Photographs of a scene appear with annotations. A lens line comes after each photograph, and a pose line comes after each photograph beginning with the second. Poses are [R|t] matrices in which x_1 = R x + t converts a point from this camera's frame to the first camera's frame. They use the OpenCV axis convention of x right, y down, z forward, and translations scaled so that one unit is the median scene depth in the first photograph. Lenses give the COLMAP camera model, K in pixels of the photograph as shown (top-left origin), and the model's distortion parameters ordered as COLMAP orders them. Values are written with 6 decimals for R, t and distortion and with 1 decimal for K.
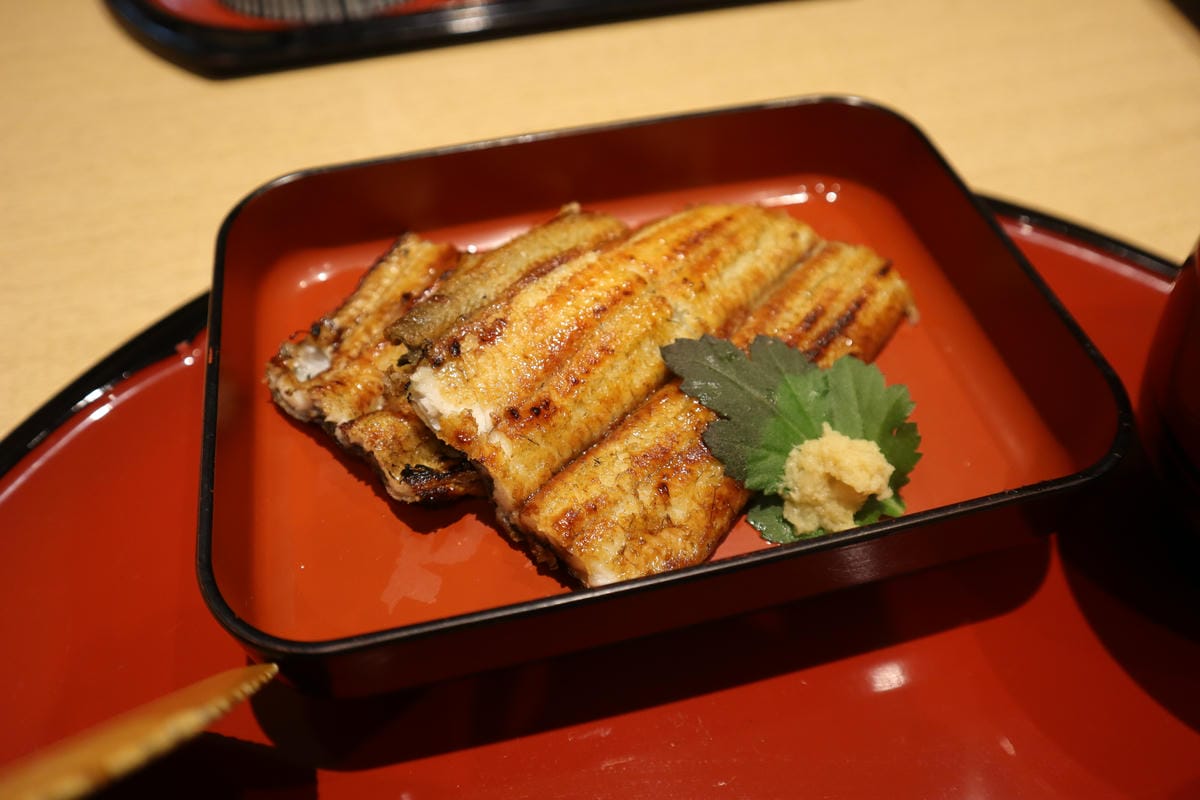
lens RADIAL K [[886.3, 0, 600.0], [0, 886.3, 400.0], [0, 0, 1]] dist [-0.010247, -0.001569]
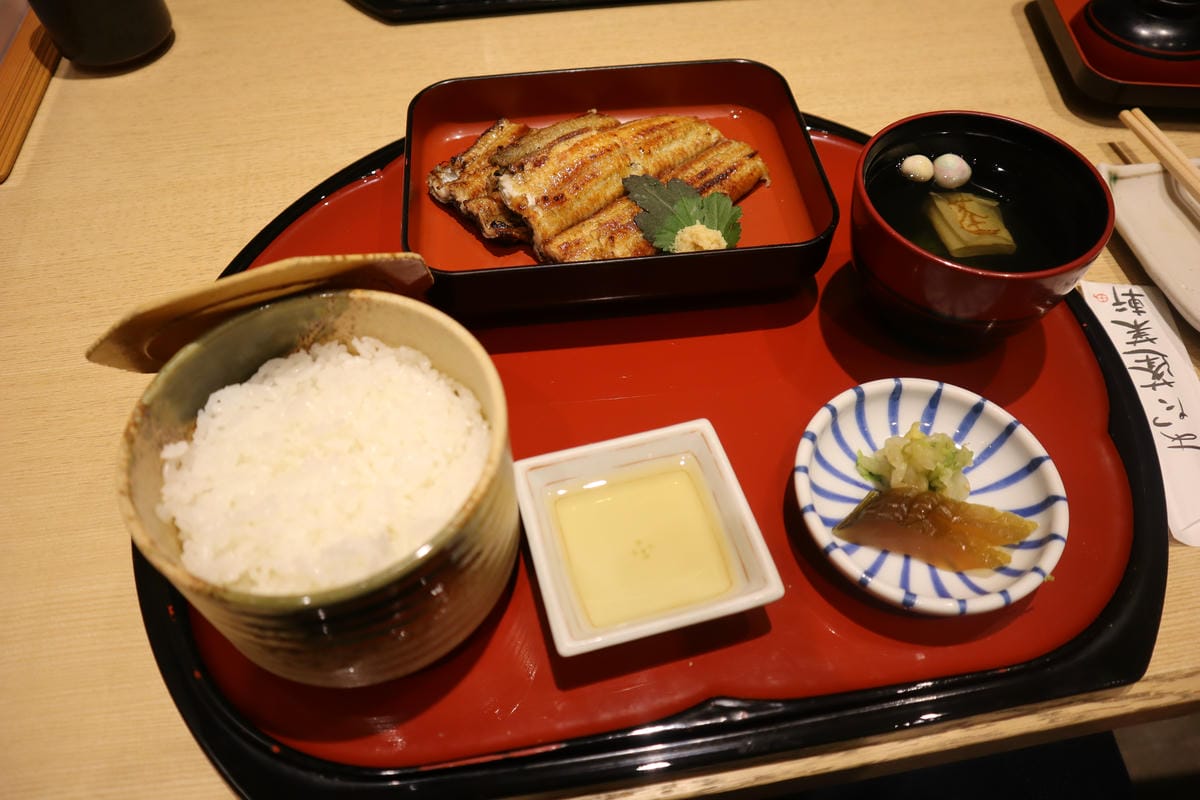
lens RADIAL K [[933.1, 0, 600.0], [0, 933.1, 400.0], [0, 0, 1]] dist [-0.032924, 0.000152]
pose [[0.992042, 0.099335, -0.077361, 0.236001], [-0.096909, 0.994695, 0.034518, 0.380247], [0.080379, -0.026746, 0.996405, -1.146793]]
